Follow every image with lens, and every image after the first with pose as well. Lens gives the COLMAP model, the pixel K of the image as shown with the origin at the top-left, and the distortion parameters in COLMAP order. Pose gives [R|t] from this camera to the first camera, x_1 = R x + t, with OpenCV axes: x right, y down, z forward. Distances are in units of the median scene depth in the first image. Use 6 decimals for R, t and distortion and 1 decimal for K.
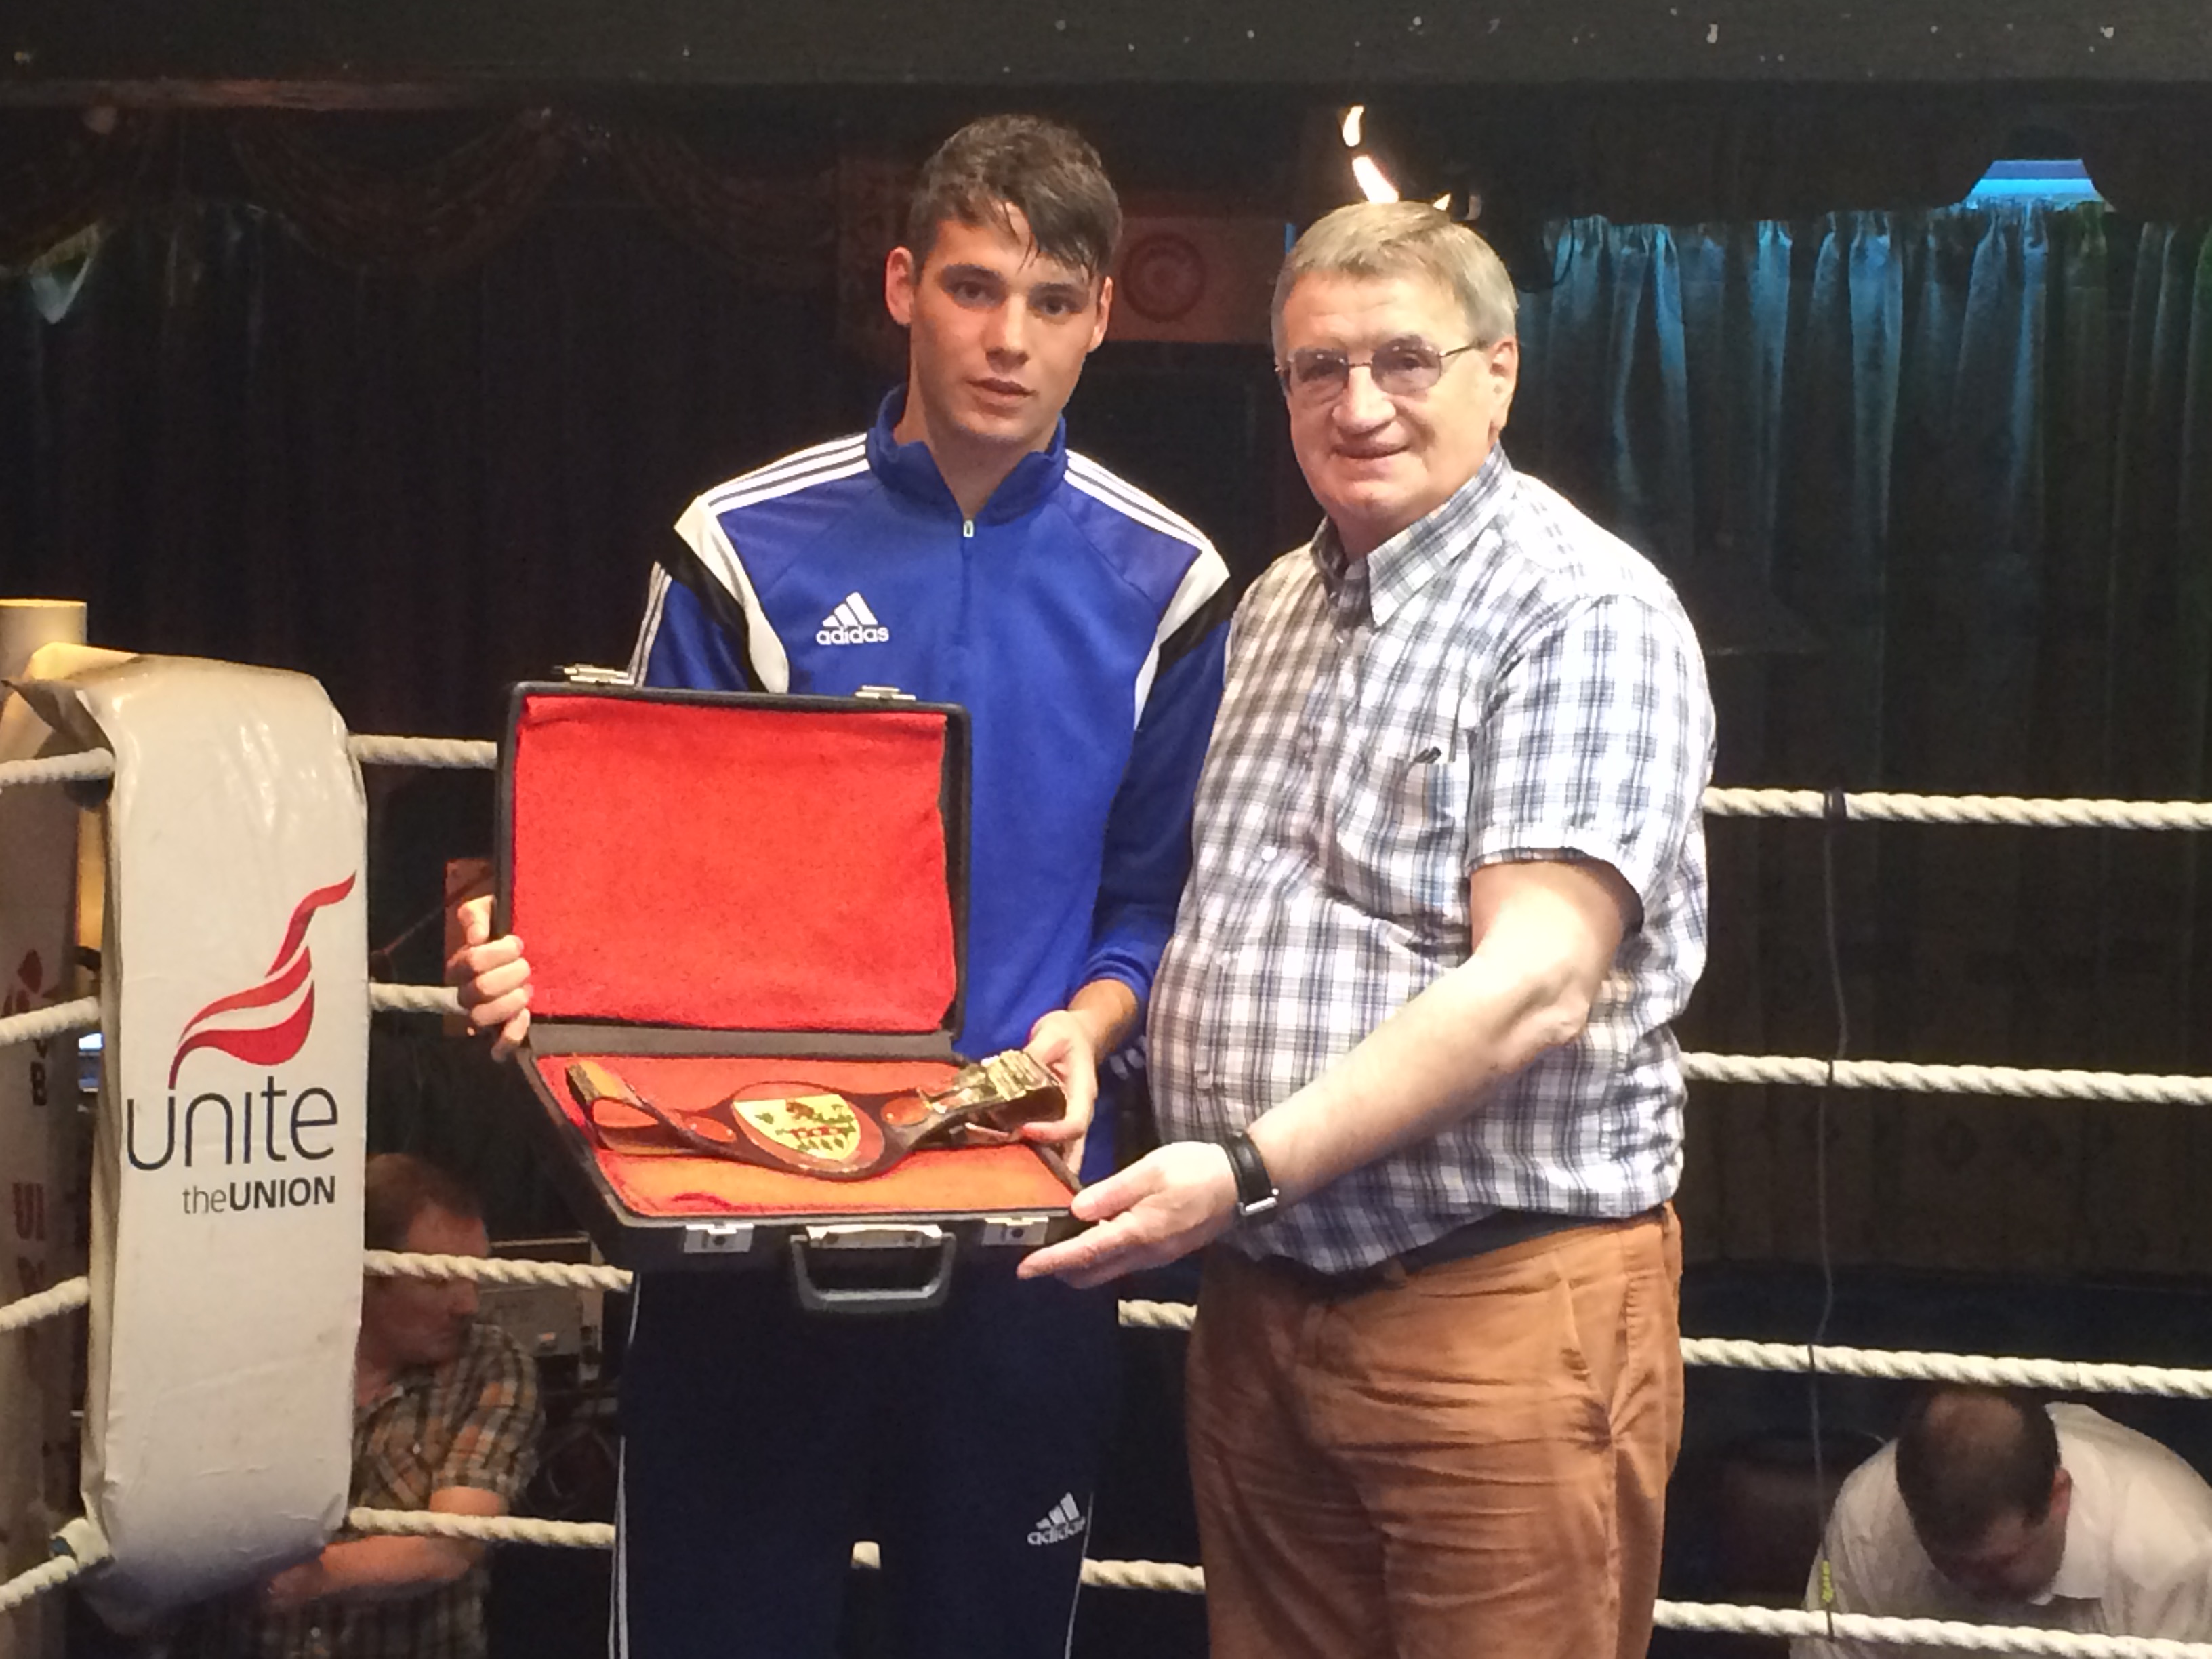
lens RADIAL K [[4379.5, 0, 1108.0], [0, 4379.5, 816.8], [0, 0, 1]] dist [0.000184, 0.580067]
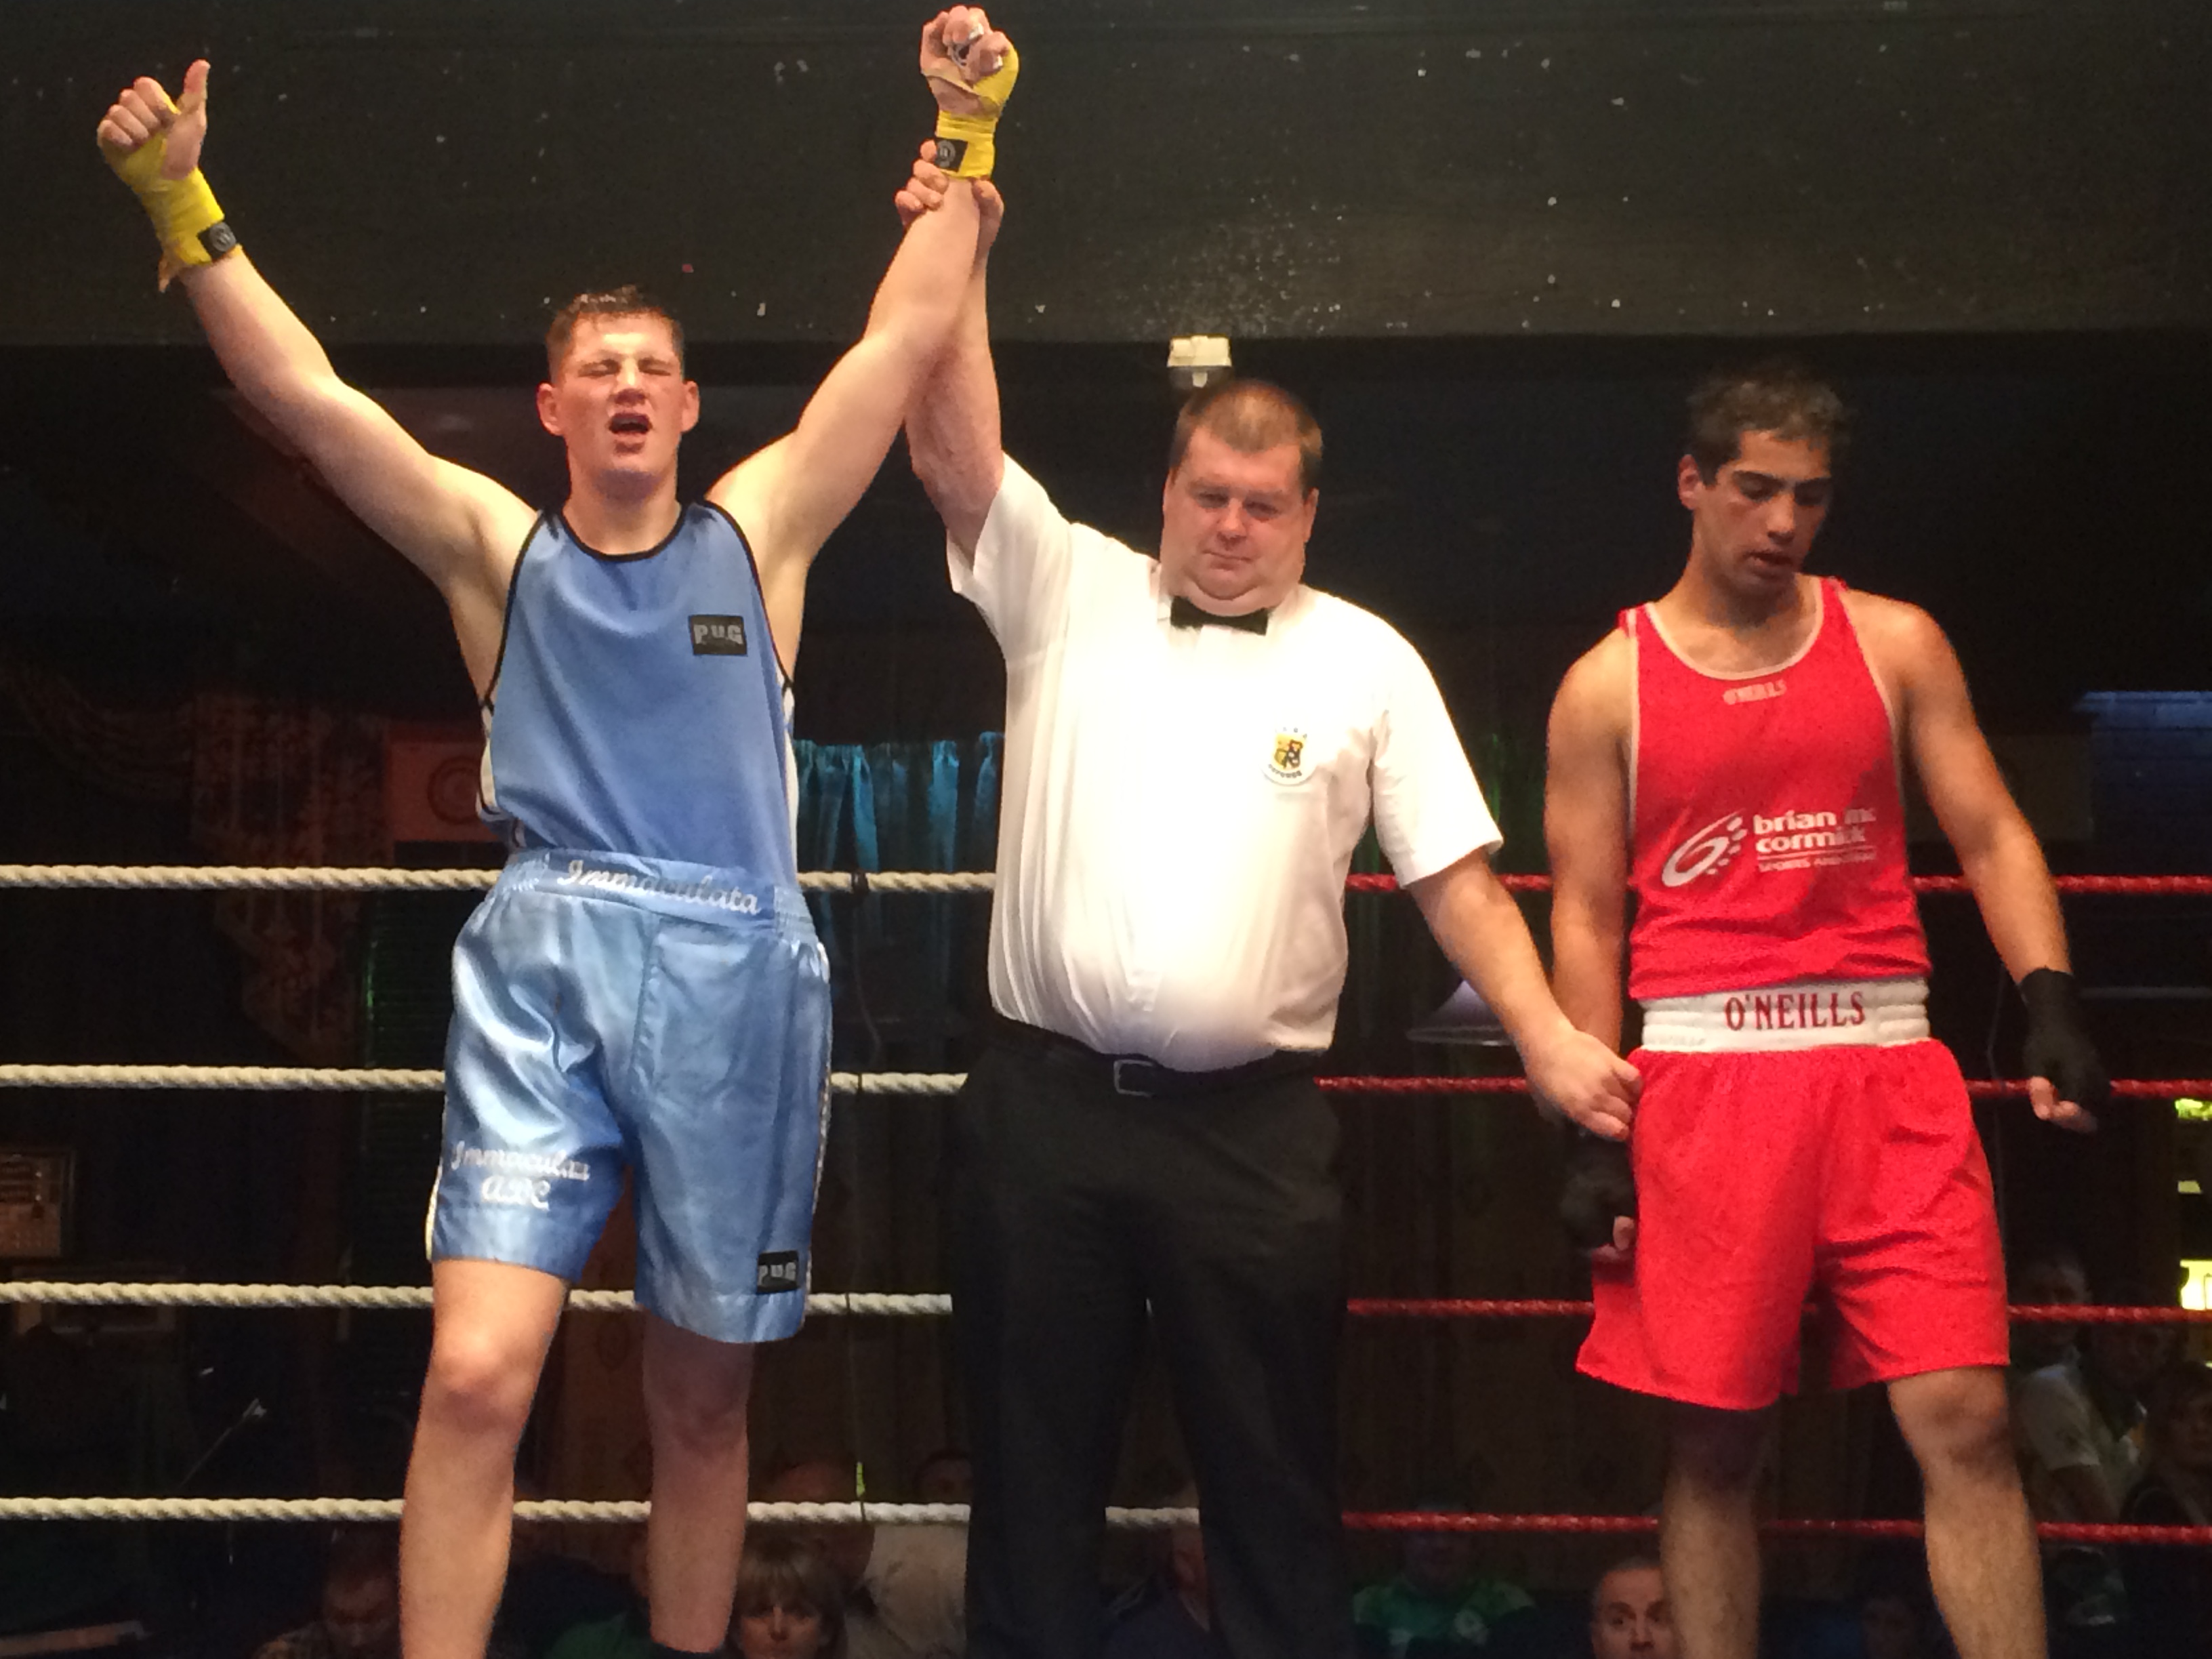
lens RADIAL K [[3724.9, 0, 1109.5], [0, 3724.9, 822.6], [0, 0, 1]] dist [0.047316, -0.017735]
pose [[0.988172, 0.012945, 0.152803, 0.033984], [0.017981, 0.979776, -0.199288, 0.104053], [-0.152293, 0.199679, 0.967954, -0.055035]]
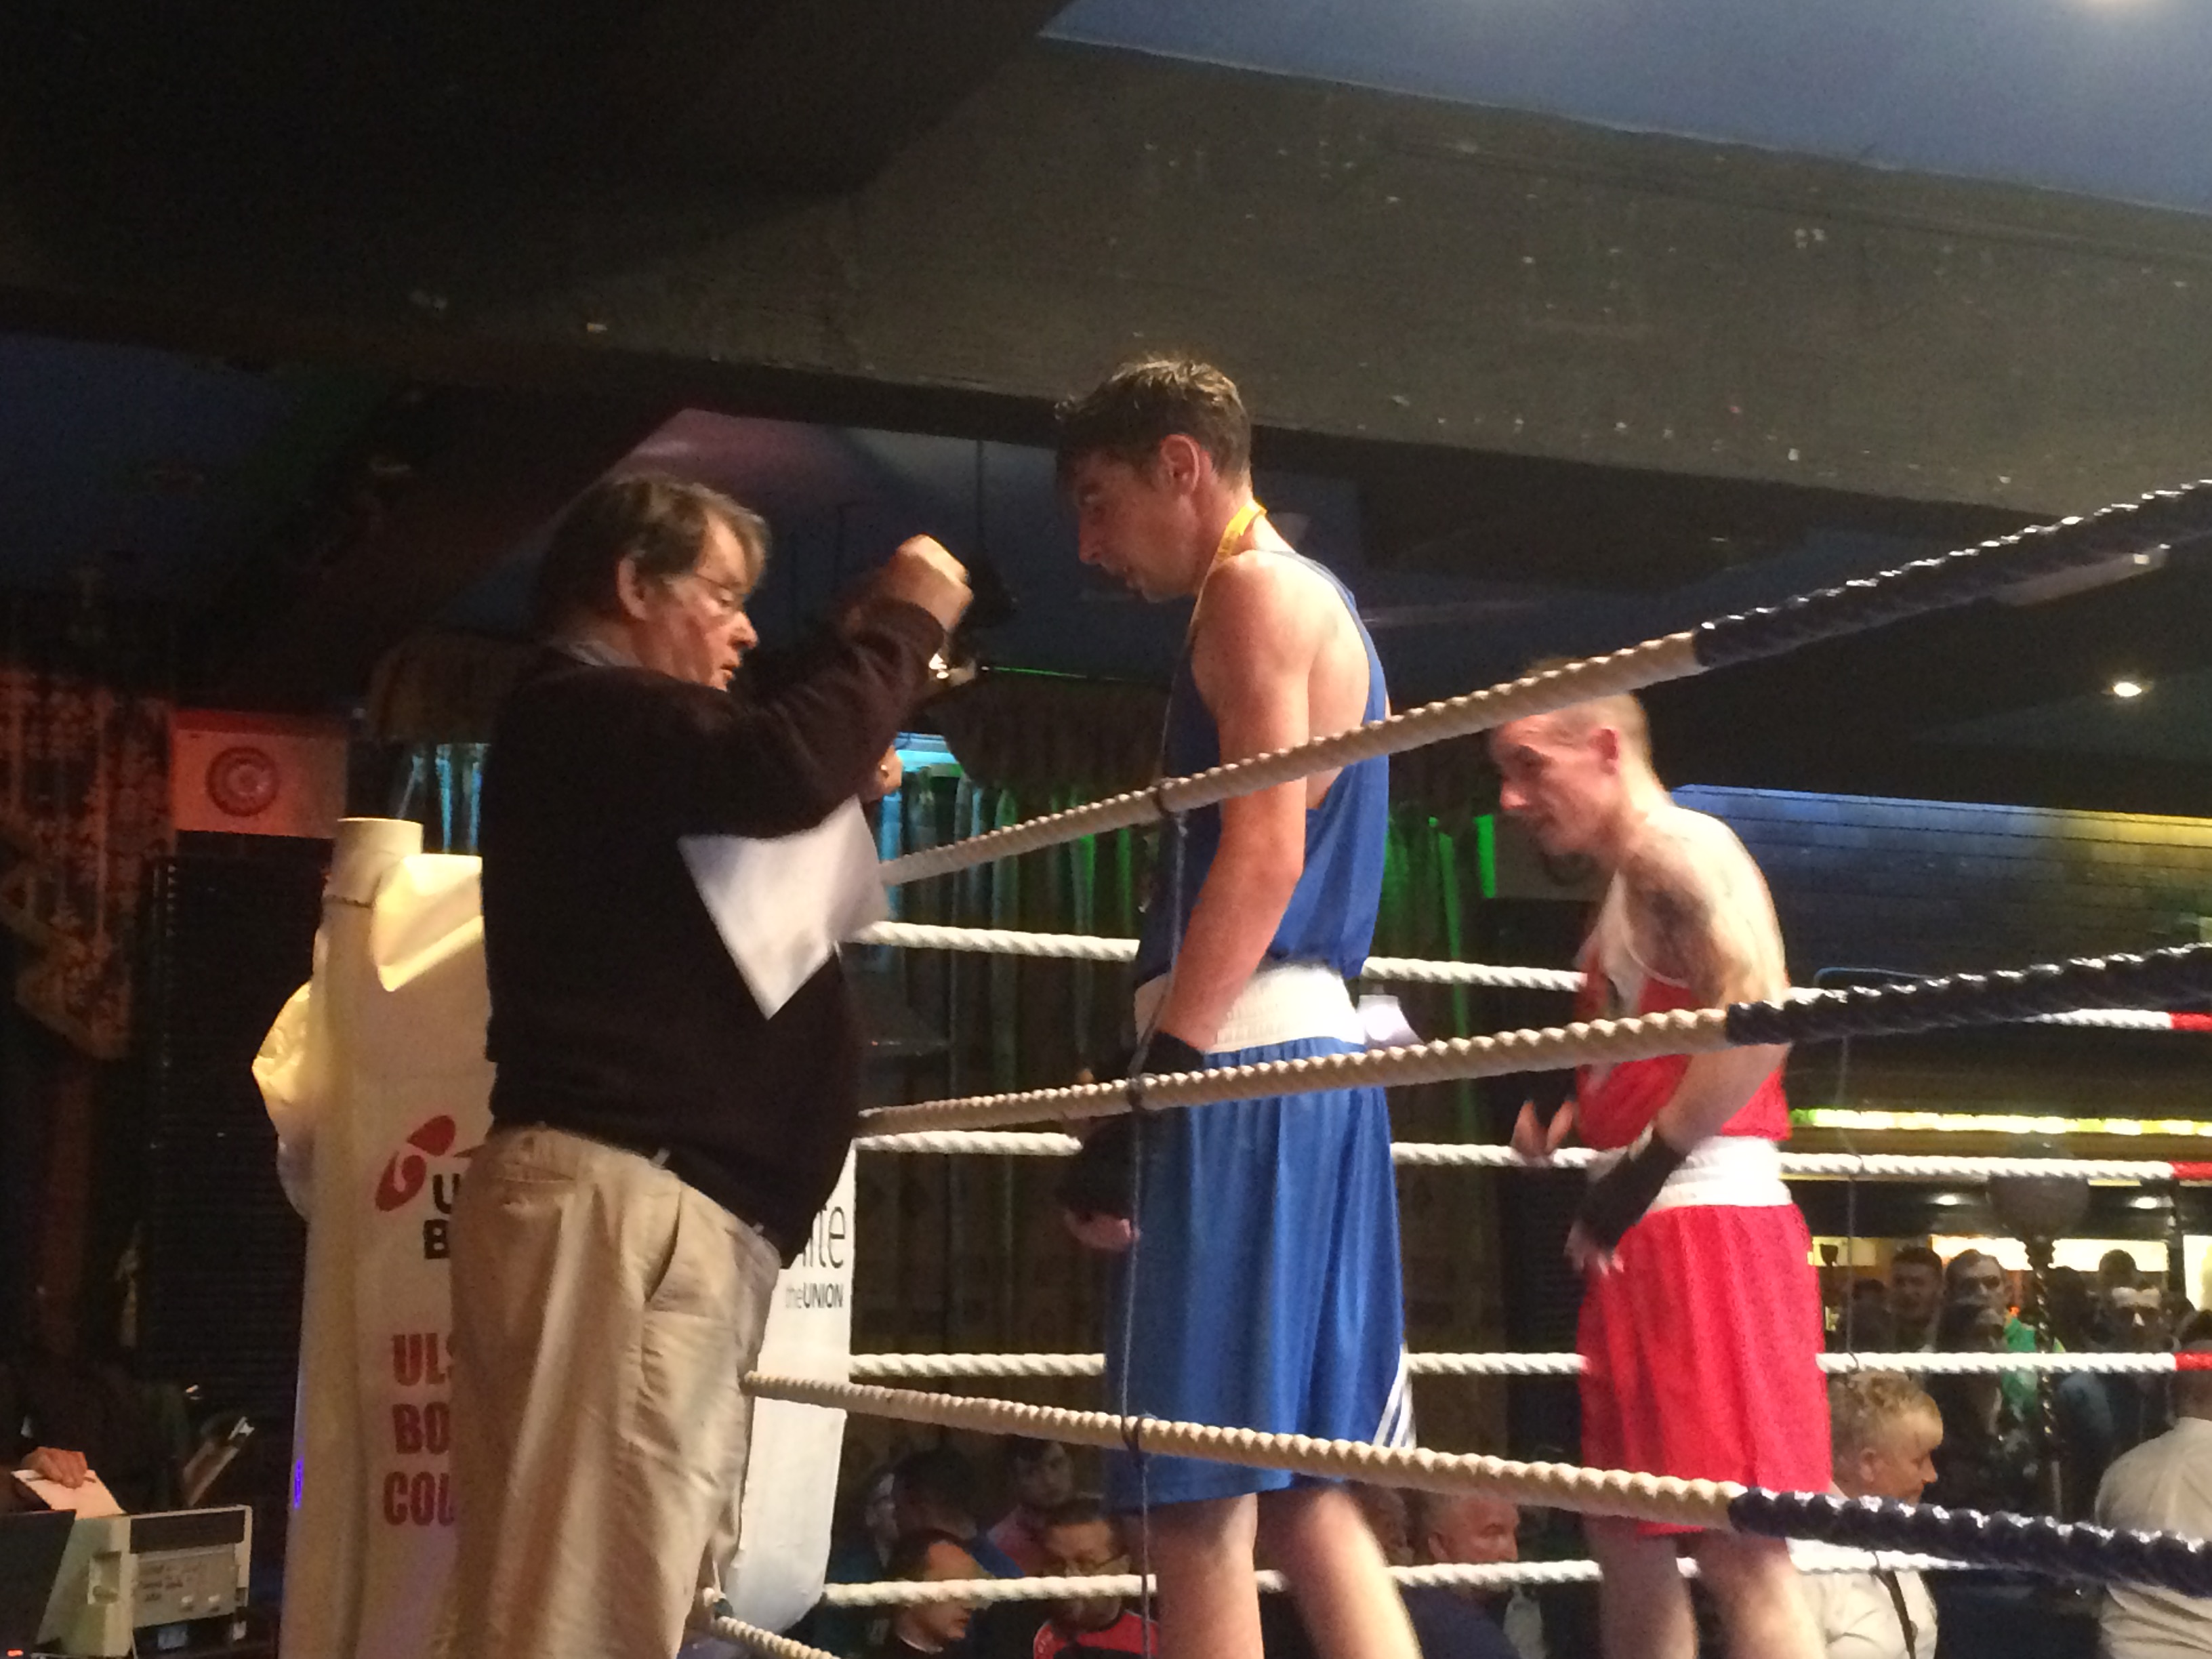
lens RADIAL K [[3326.4, 0, 1109.5], [0, 3326.4, 821.6], [0, 0, 1]] dist [0.060666, 0.021517]
pose [[0.811996, 0.060883, 0.580479, -0.343911], [0.049707, 0.983718, -0.172708, 0.063579], [-0.581542, 0.169092, 0.795749, 0.120351]]
